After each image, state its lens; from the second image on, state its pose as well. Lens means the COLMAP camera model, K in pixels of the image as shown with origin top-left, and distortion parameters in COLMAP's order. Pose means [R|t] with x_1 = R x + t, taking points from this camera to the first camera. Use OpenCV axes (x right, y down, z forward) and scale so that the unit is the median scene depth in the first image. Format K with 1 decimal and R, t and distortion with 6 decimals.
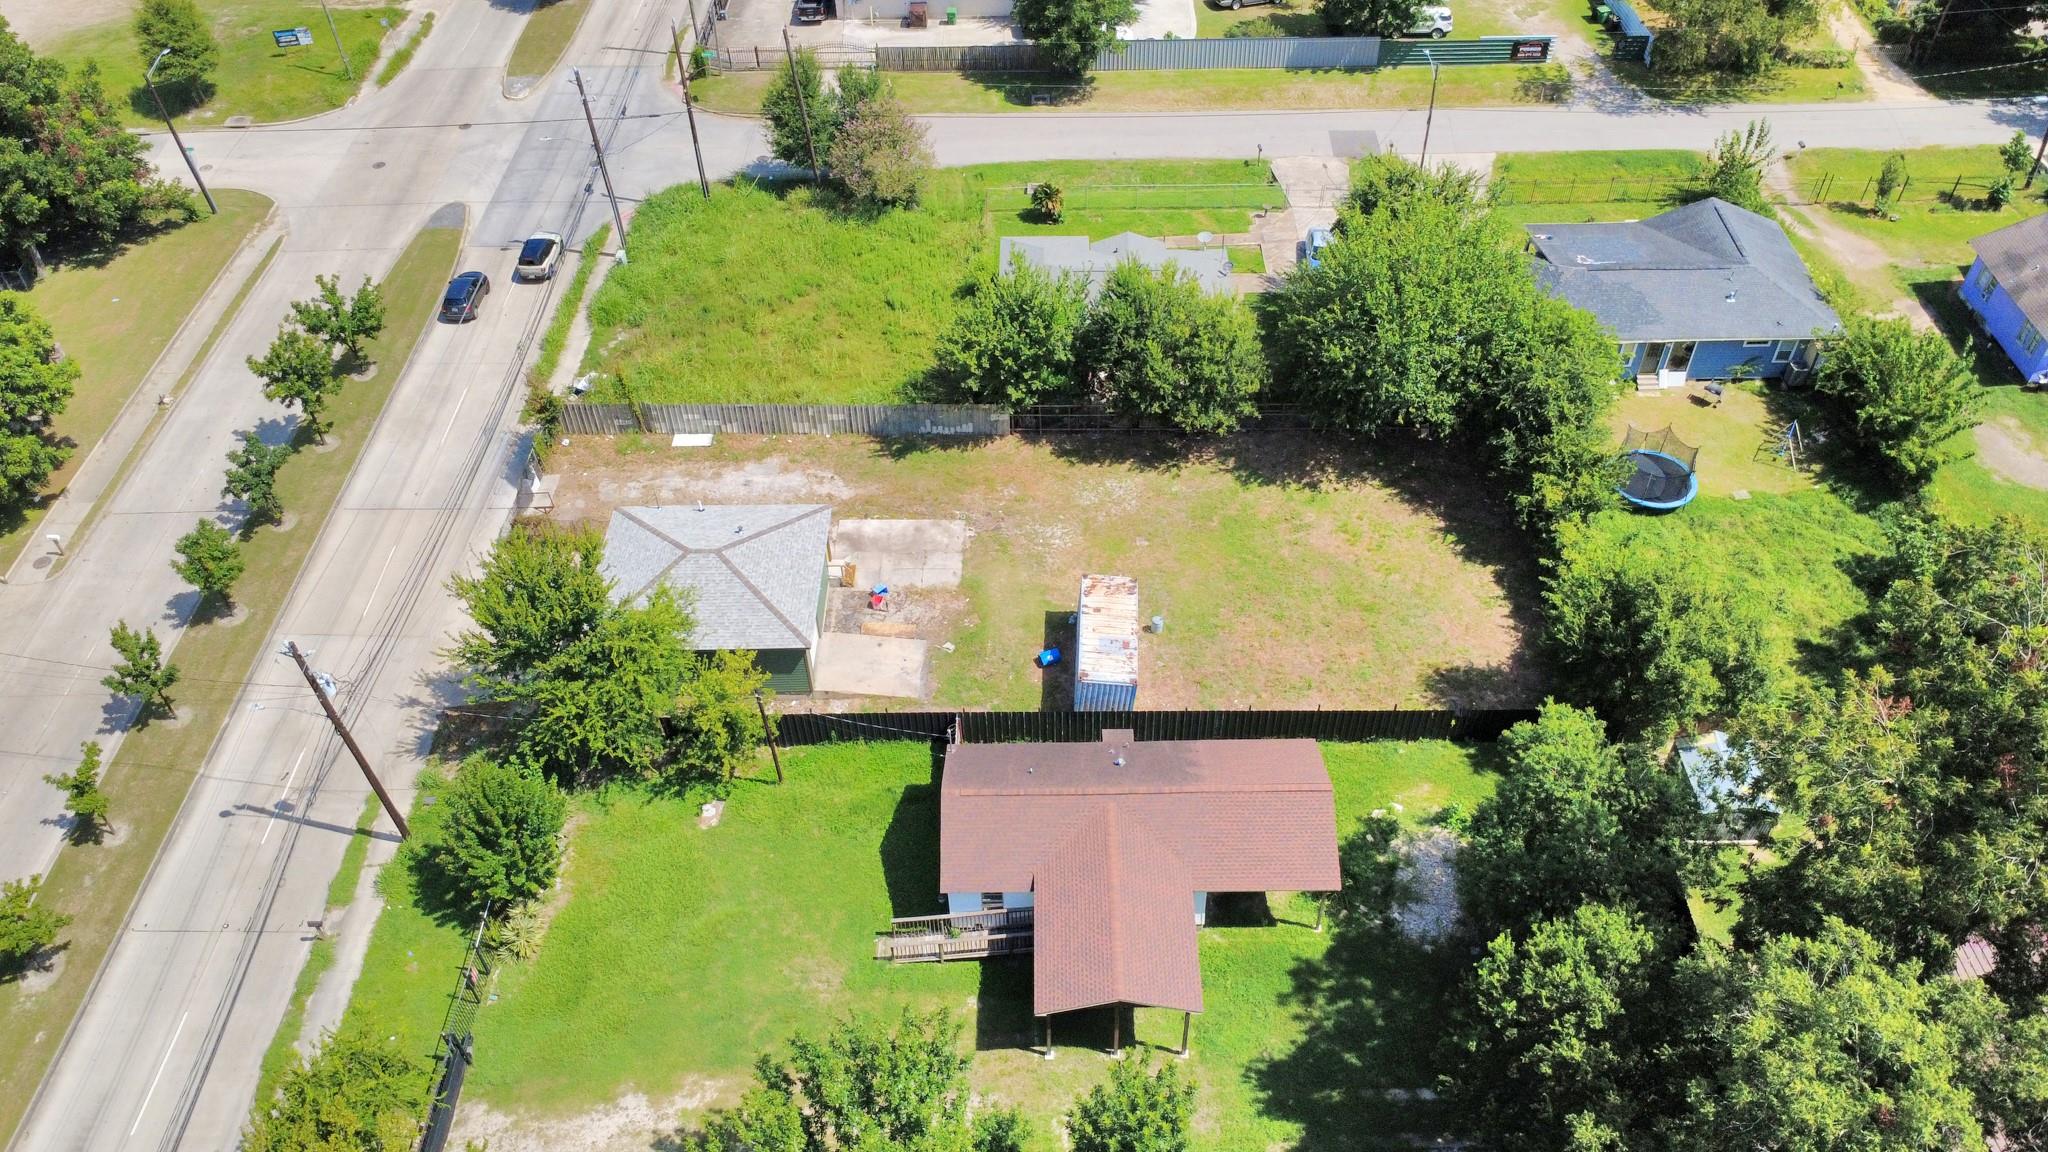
lens RADIAL K [[1496.8, 0, 1024.9], [0, 1496.8, 571.8], [0, 0, 1]] dist [0.002933, -0.001081]
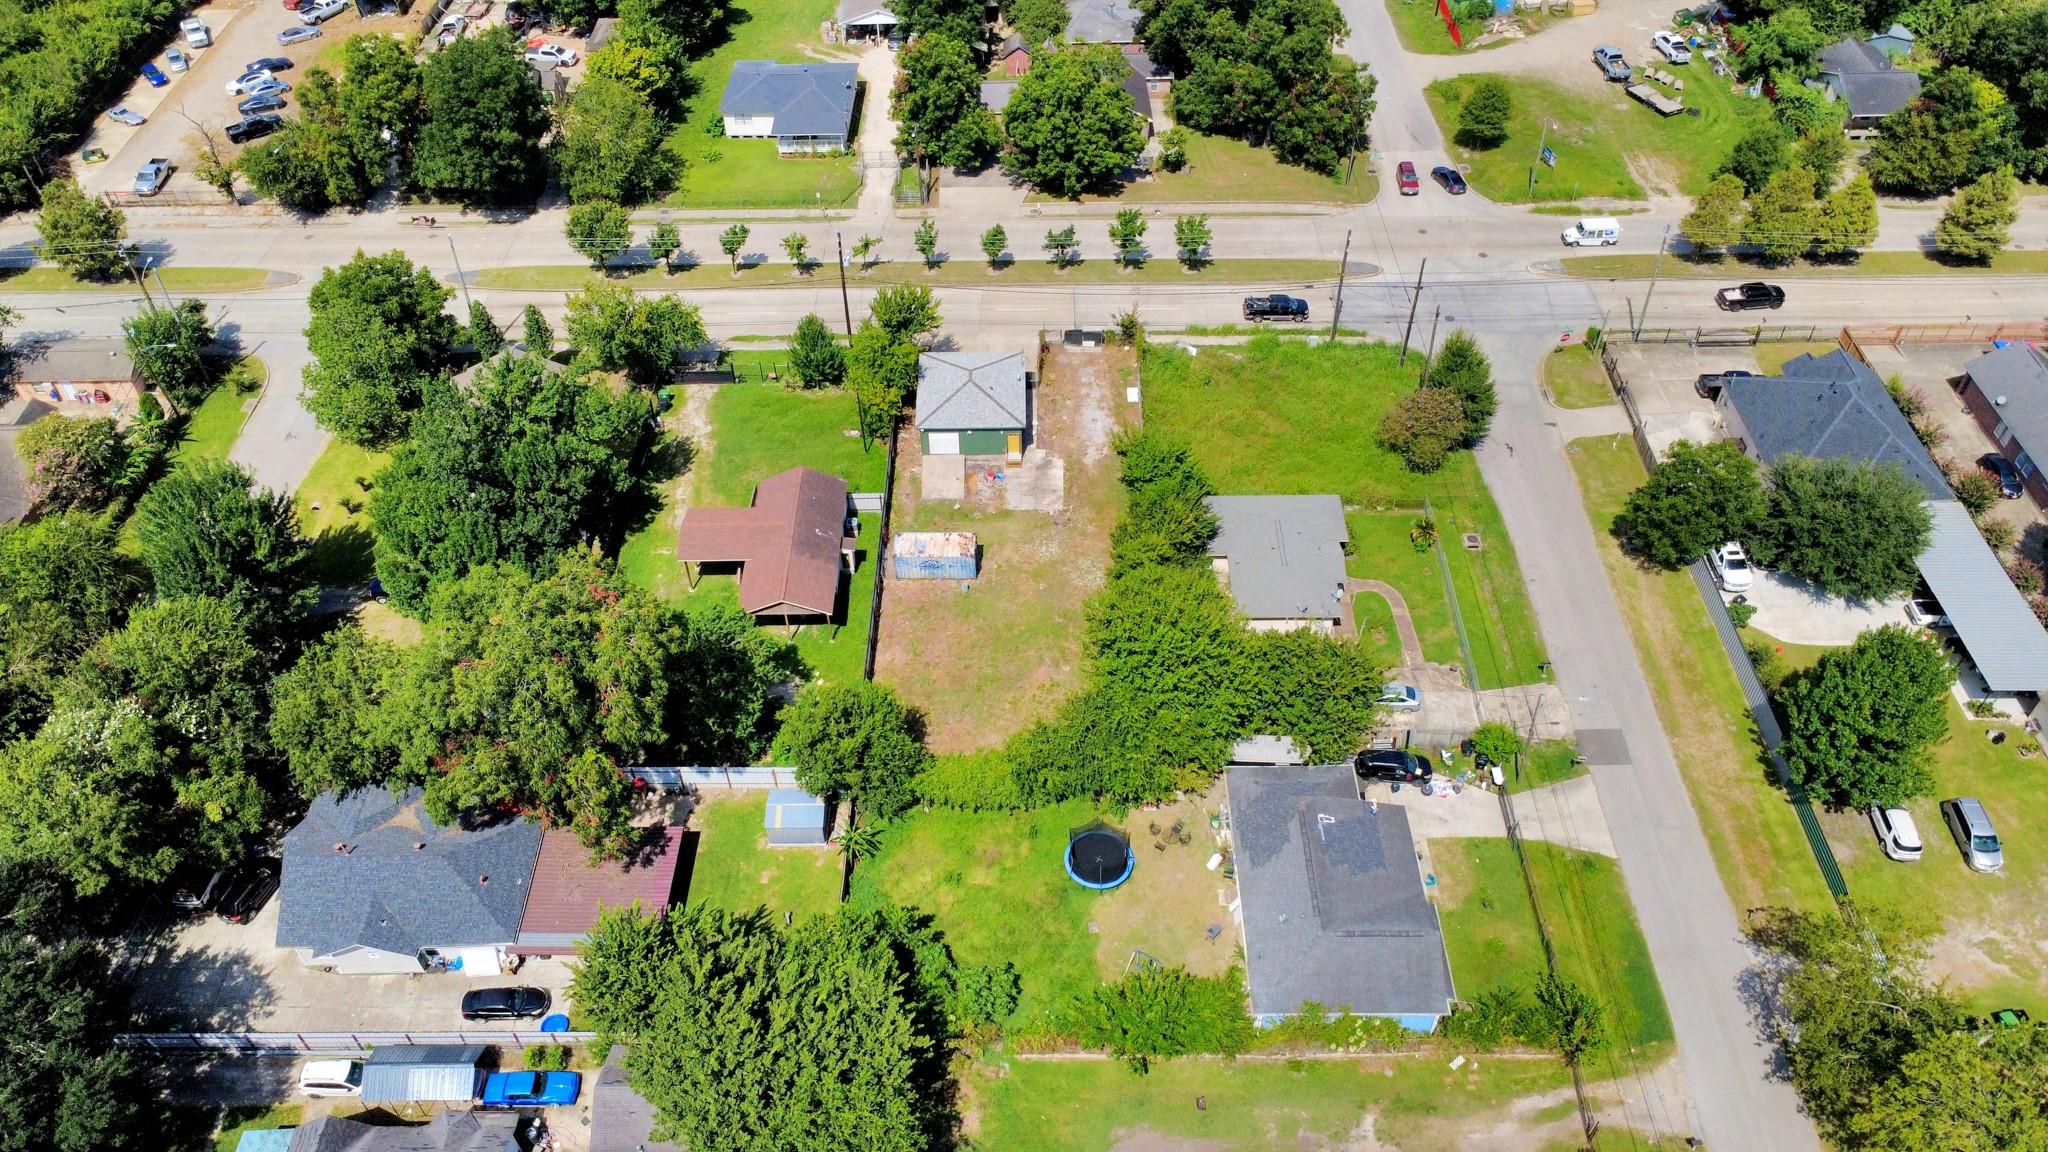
lens RADIAL K [[1496.8, 0, 1024.9], [0, 1496.8, 571.8], [0, 0, 1]] dist [0.002933, -0.001081]
pose [[0.005343, 0.719374, -0.694602, 1.133929], [-0.690780, 0.504898, 0.517592, -0.810538], [0.723045, 0.477052, 0.499627, 0.189655]]
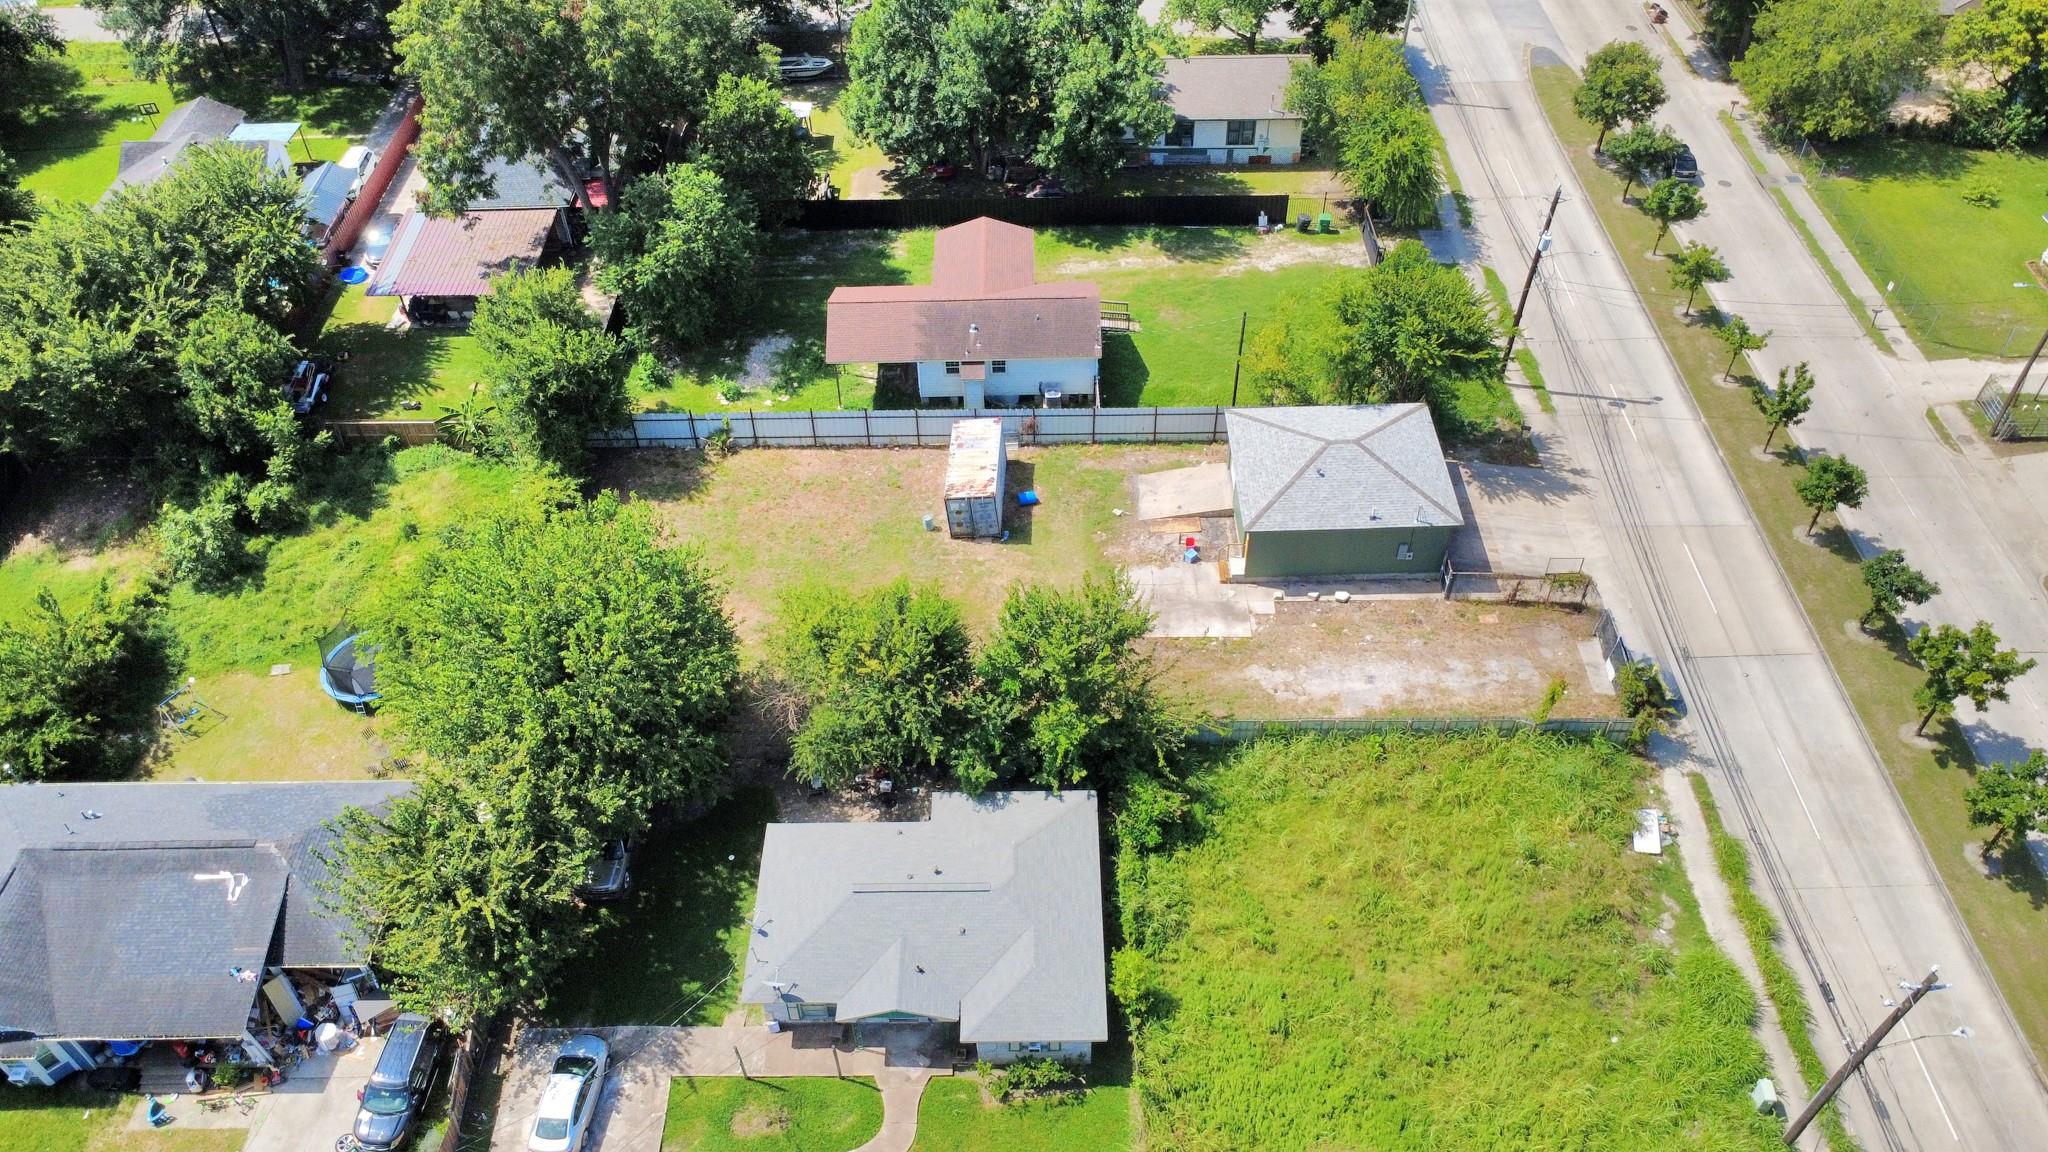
lens RADIAL K [[1496.8, 0, 1024.9], [0, 1496.8, 571.8], [0, 0, 1]] dist [0.002933, -0.001081]
pose [[-0.999225, 0.034667, 0.018622, -0.001339], [0.019179, 0.015802, 0.999691, -0.970388], [0.034362, 0.999274, -0.016454, 0.970031]]
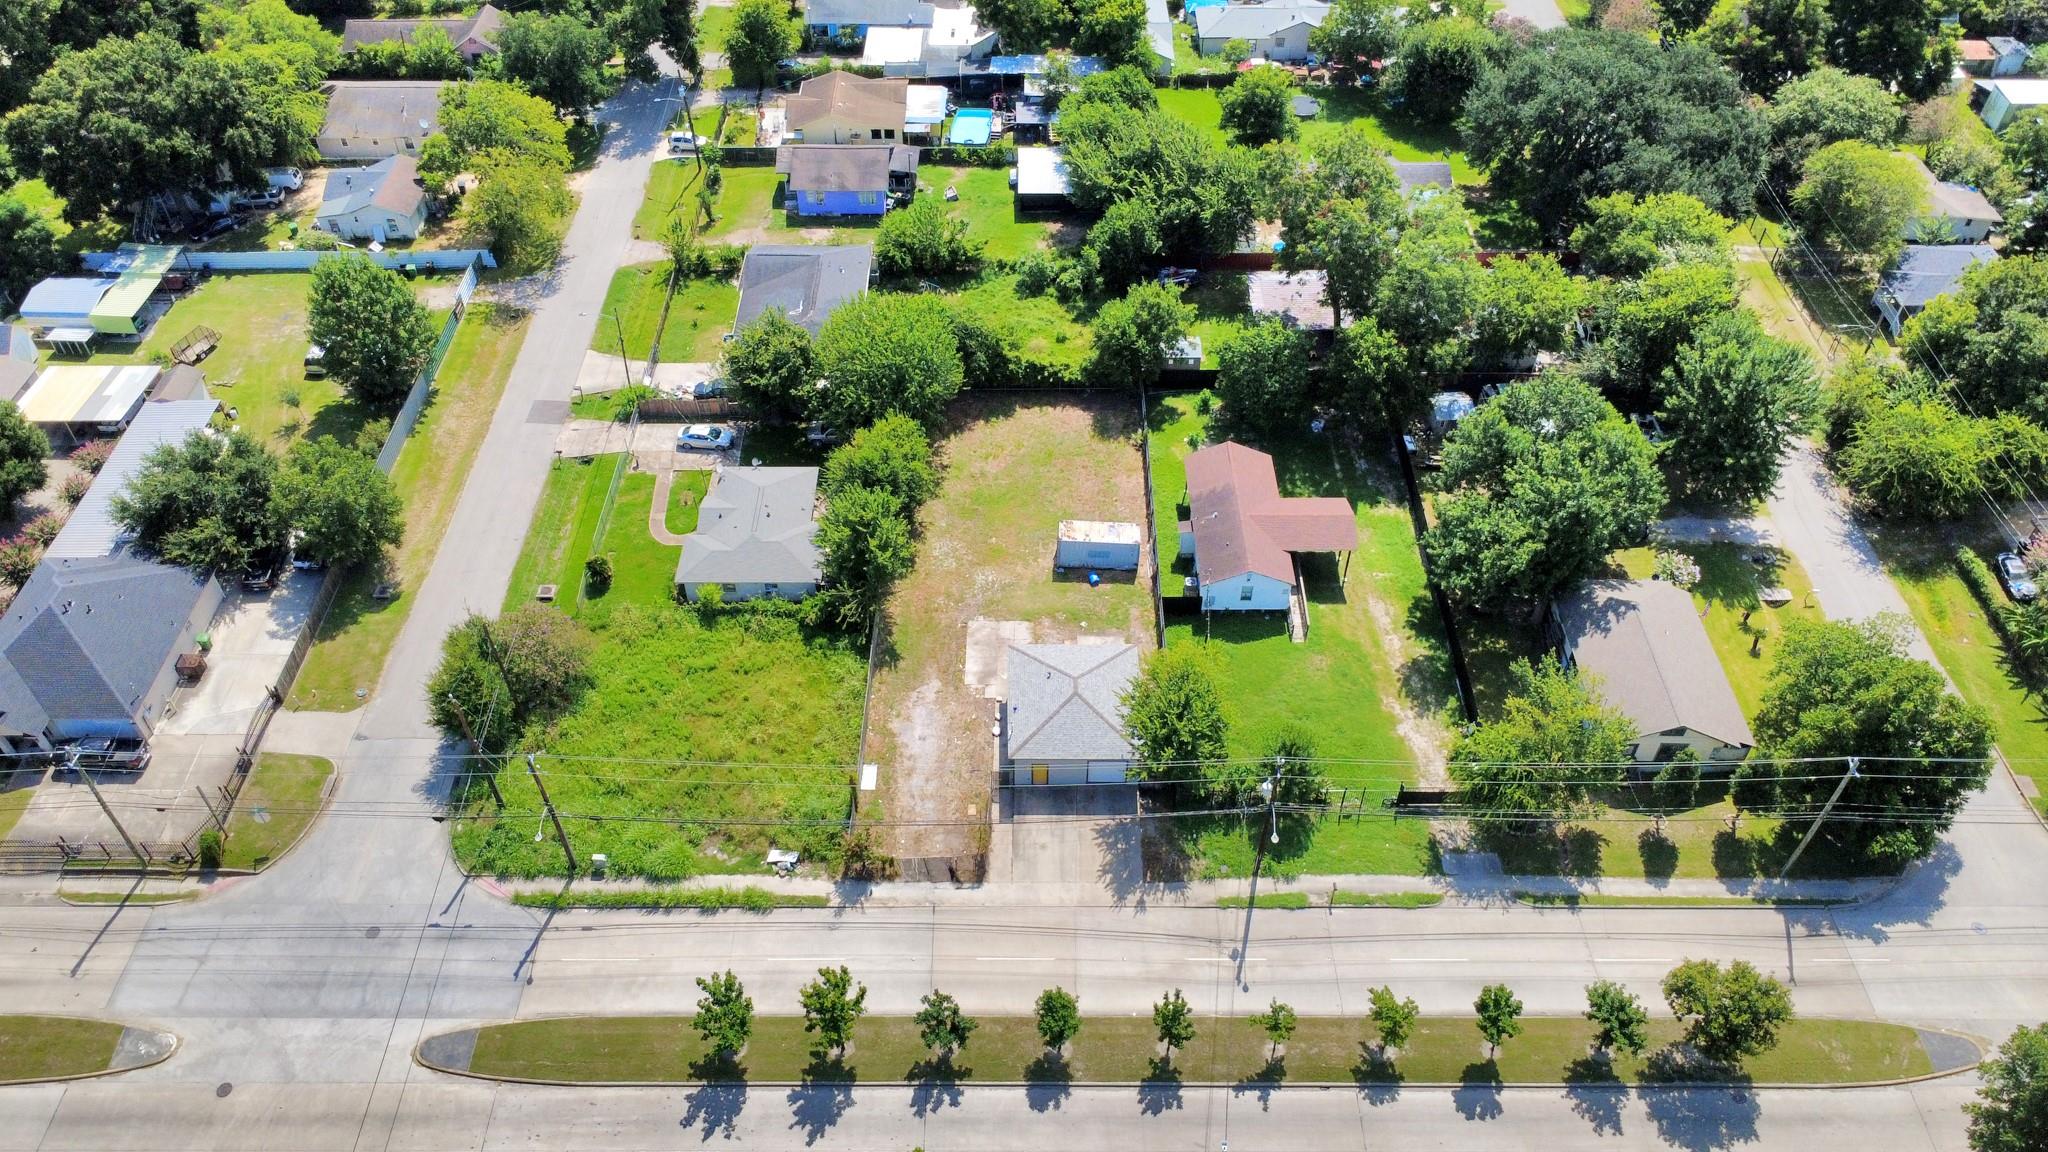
lens RADIAL K [[1496.8, 0, 1024.9], [0, 1496.8, 571.8], [0, 0, 1]] dist [0.002933, -0.001081]
pose [[-0.010338, -0.688047, 0.725592, -1.091905], [0.700915, 0.512539, 0.496006, -0.761599], [-0.713170, 0.513706, 0.476964, 0.218464]]
